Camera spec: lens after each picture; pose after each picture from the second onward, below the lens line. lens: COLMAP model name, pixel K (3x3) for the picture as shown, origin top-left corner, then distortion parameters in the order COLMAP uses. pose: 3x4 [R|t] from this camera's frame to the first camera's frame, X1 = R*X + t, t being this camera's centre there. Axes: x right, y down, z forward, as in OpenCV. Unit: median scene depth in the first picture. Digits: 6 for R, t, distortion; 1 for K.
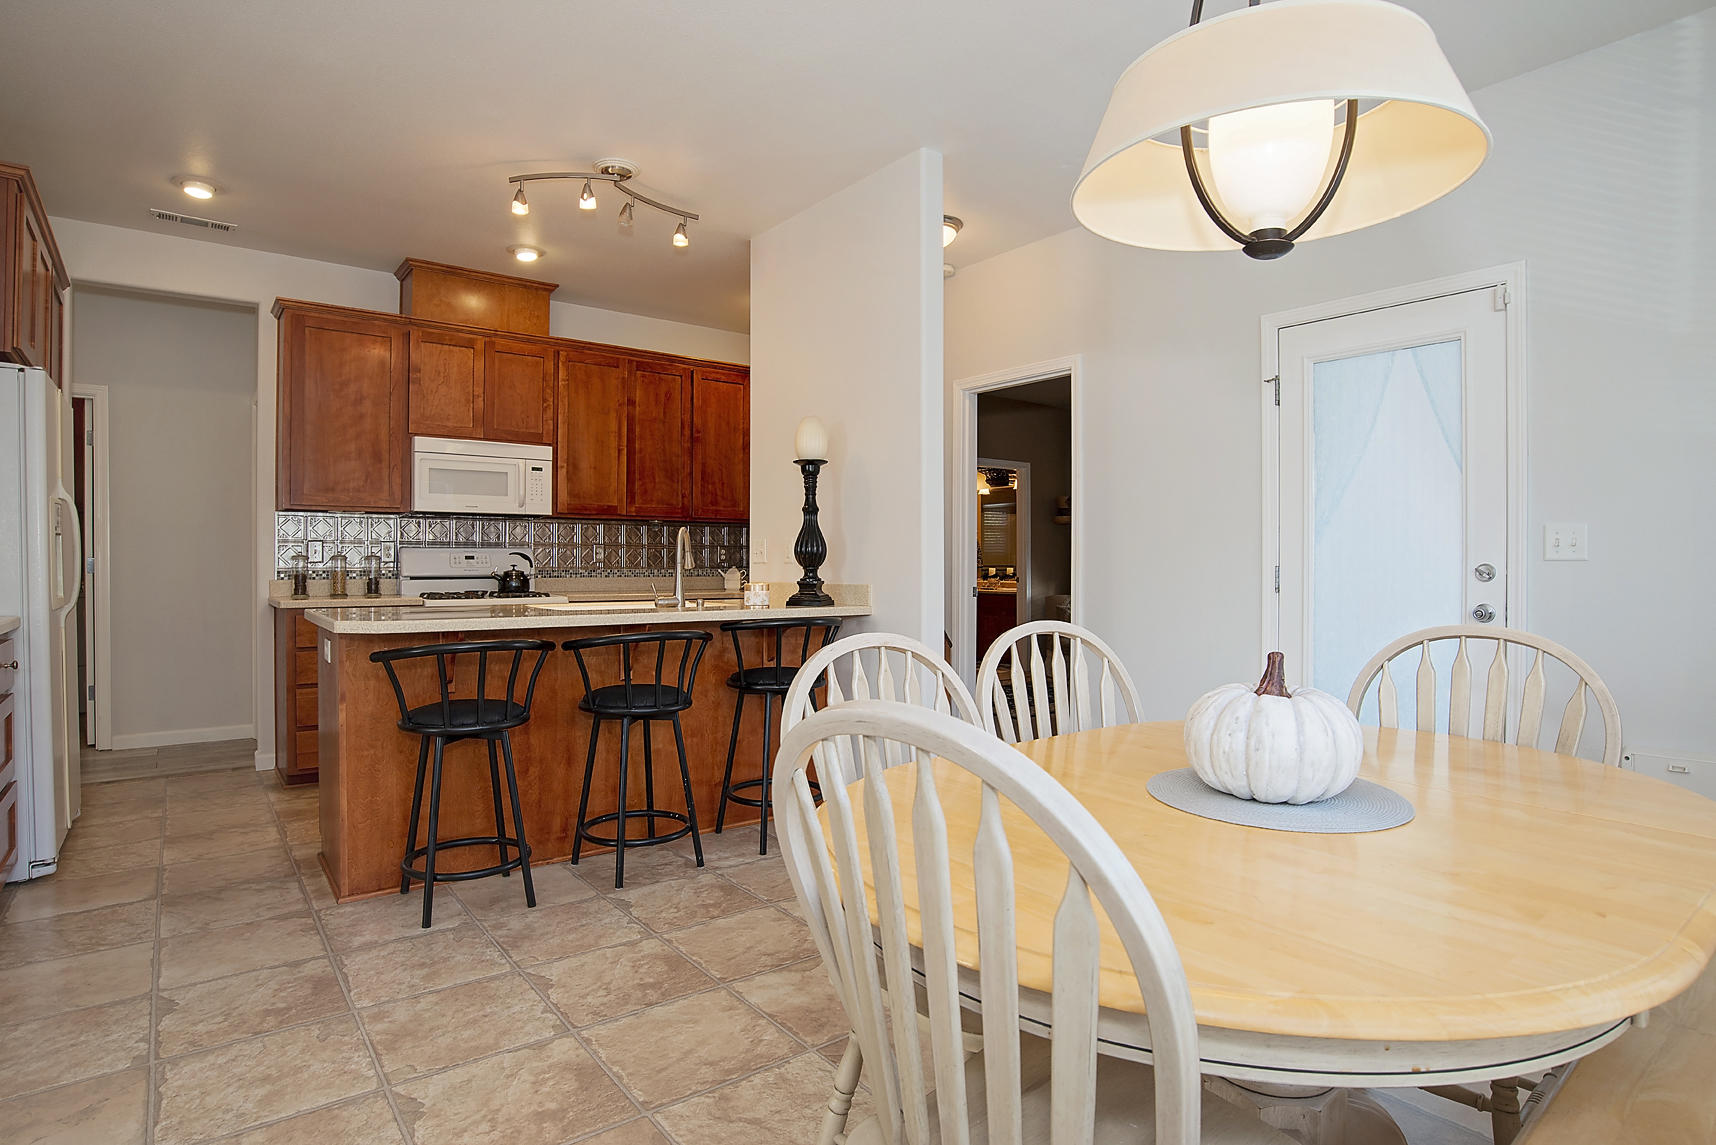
lens RADIAL K [[880.6, 0, 843.8], [0, 880.6, 566.2], [0, 0, 1]] dist [-0.056047, 0.020582]
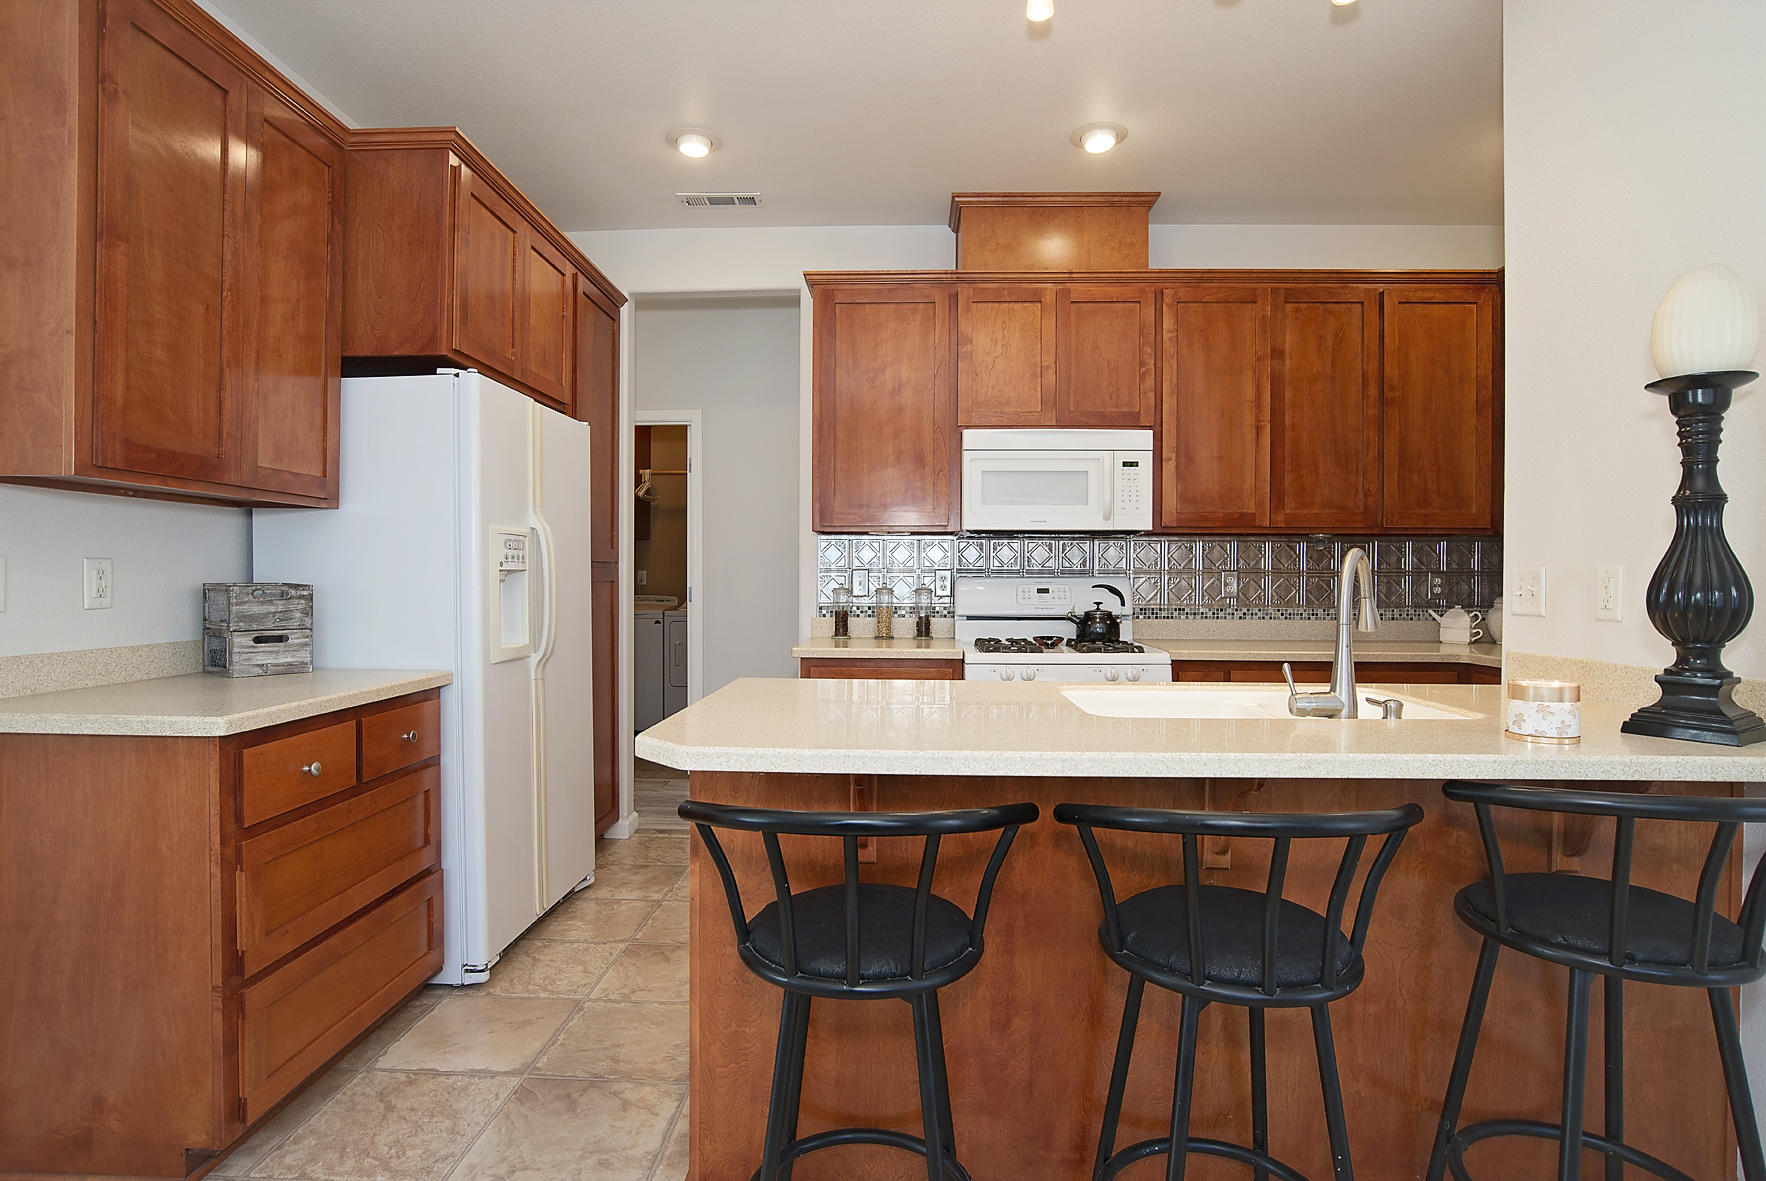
lens RADIAL K [[906.2, 0, 868.4], [0, 906.2, 584.1], [0, 0, 1]] dist [-0.056047, 0.020582]
pose [[0.765730, 0.007991, -0.643112, -0.055206], [-0.007088, 0.999967, 0.003987, -0.019118], [0.643123, 0.001505, 0.765761, 0.347253]]
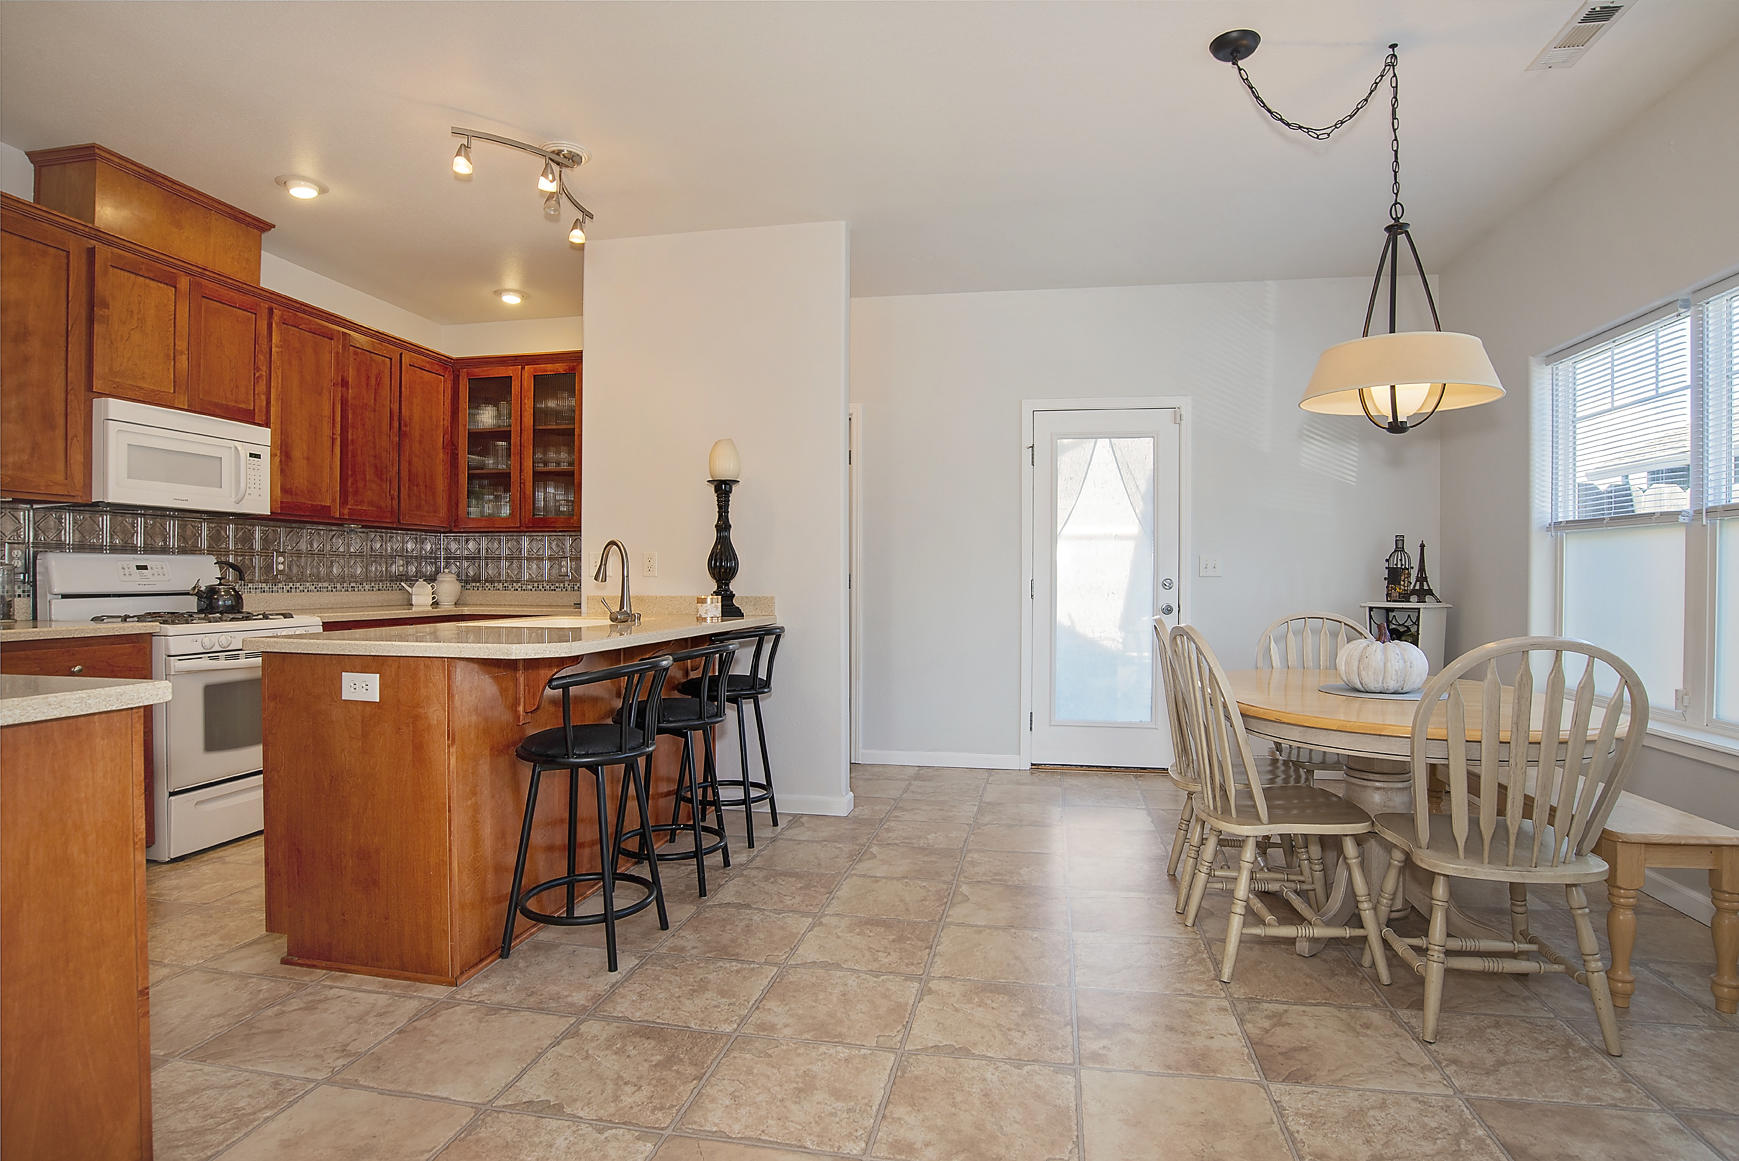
lens RADIAL K [[880.3, 0, 858.1], [0, 880.3, 582.6], [0, 0, 1]] dist [-0.056698, 0.018838]
pose [[0.763183, -0.001975, 0.646179, -0.467841], [-0.000976, 0.999991, 0.004209, -0.000996], [-0.646181, -0.003842, 0.763174, 0.064991]]
